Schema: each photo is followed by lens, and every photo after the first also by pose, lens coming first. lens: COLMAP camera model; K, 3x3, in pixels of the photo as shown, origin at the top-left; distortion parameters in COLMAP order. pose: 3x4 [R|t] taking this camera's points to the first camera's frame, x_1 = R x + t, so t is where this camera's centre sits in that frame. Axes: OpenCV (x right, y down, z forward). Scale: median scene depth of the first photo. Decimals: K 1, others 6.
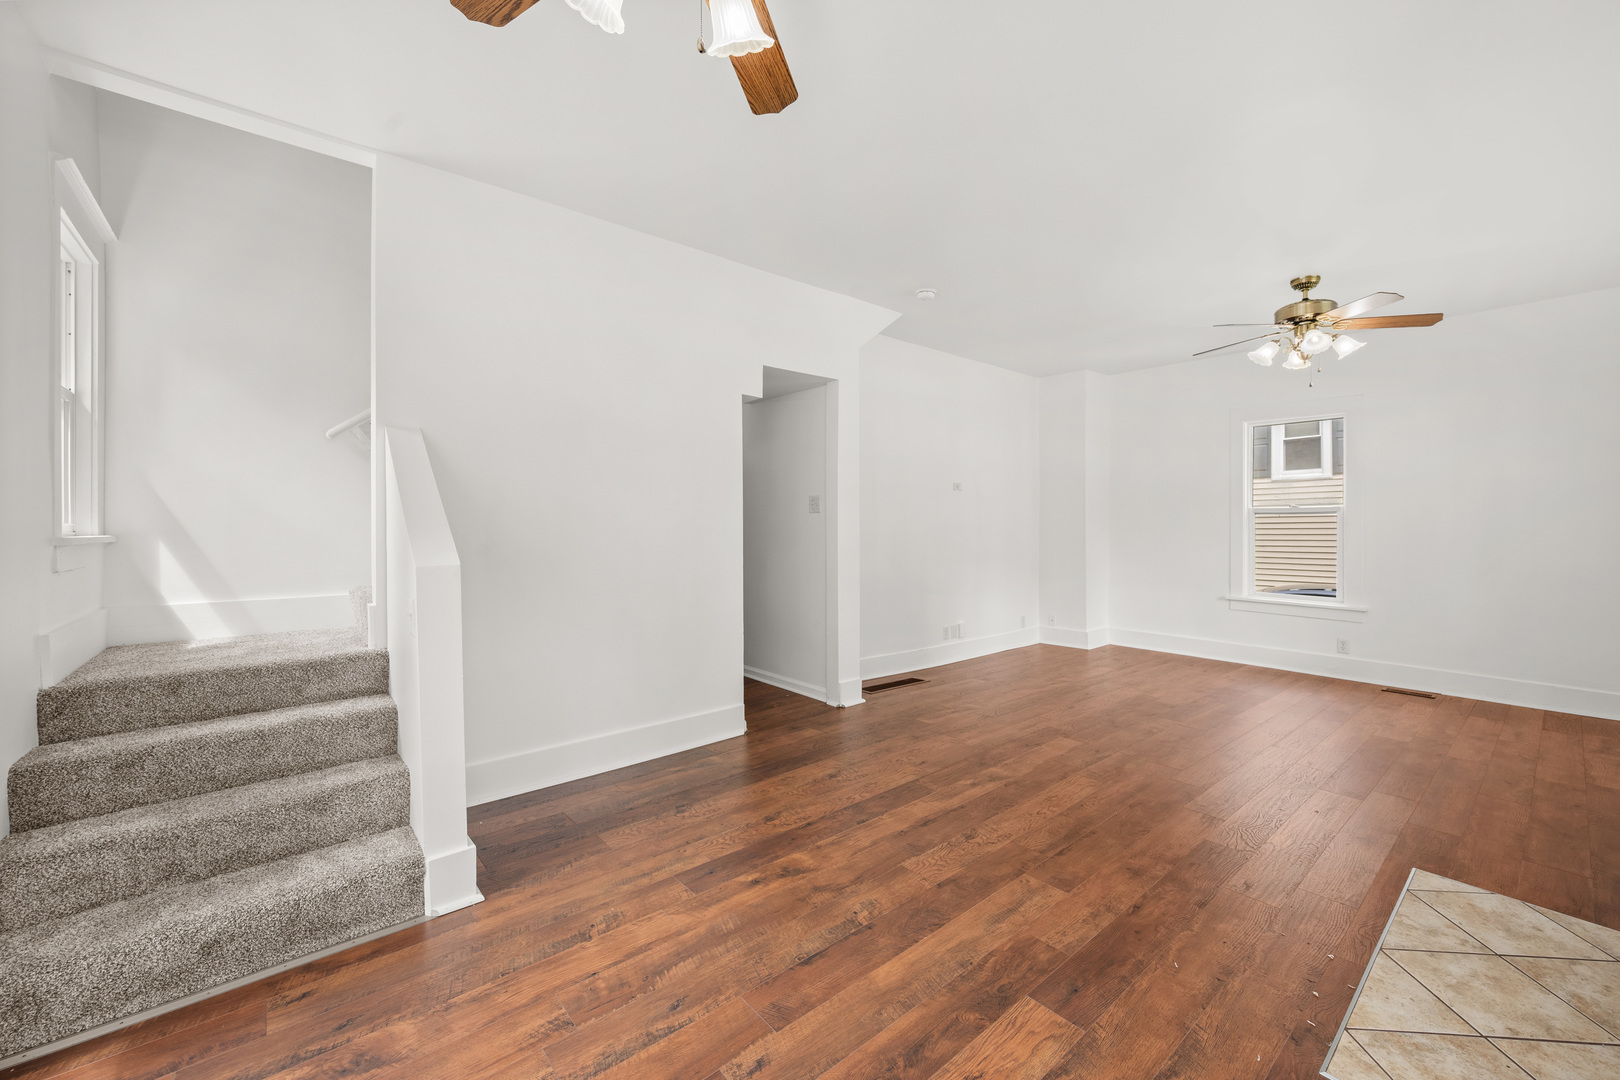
lens RADIAL K [[638.3, 0, 810.0], [0, 638.3, 540.0], [0, 0, 1]] dist [0.000607, -0.000261]
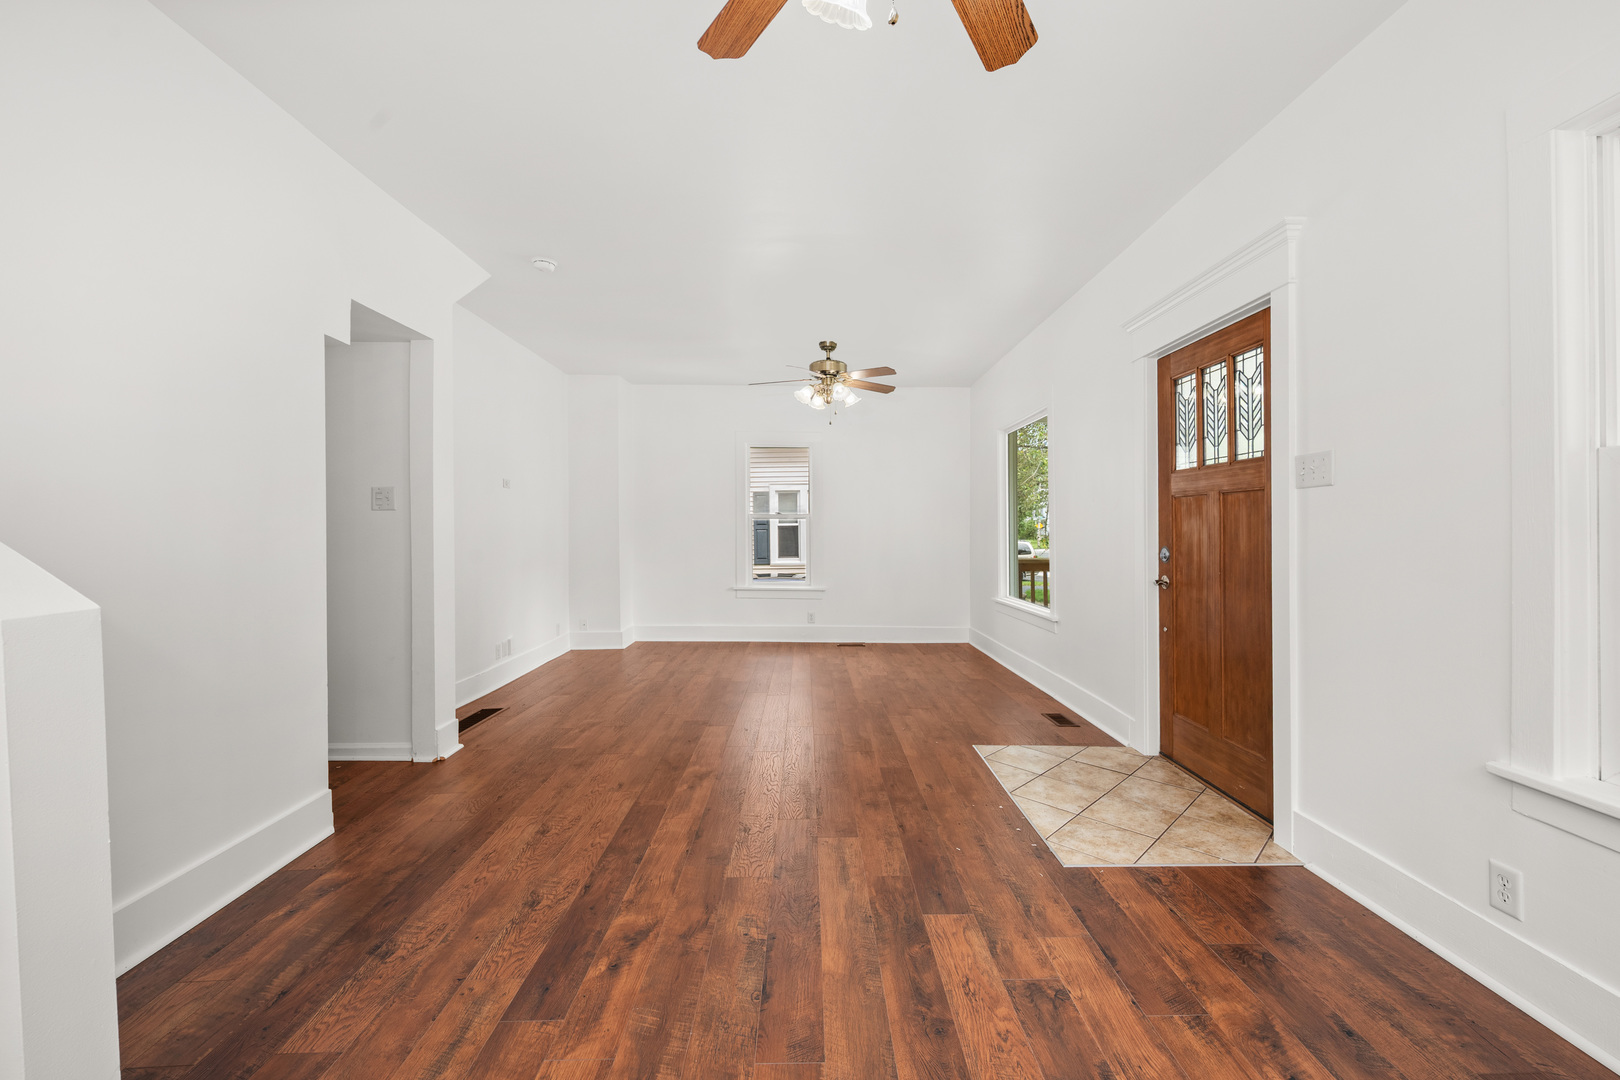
lens RADIAL K [[662.0, 0, 810.0], [0, 662.0, 540.0], [0, 0, 1]] dist [0.000639, -0.000265]
pose [[0.636845, -0.013070, 0.770881, -0.504650], [0.017643, 0.999842, 0.002376, -0.001994], [-0.770790, 0.012088, 0.636974, 0.239113]]
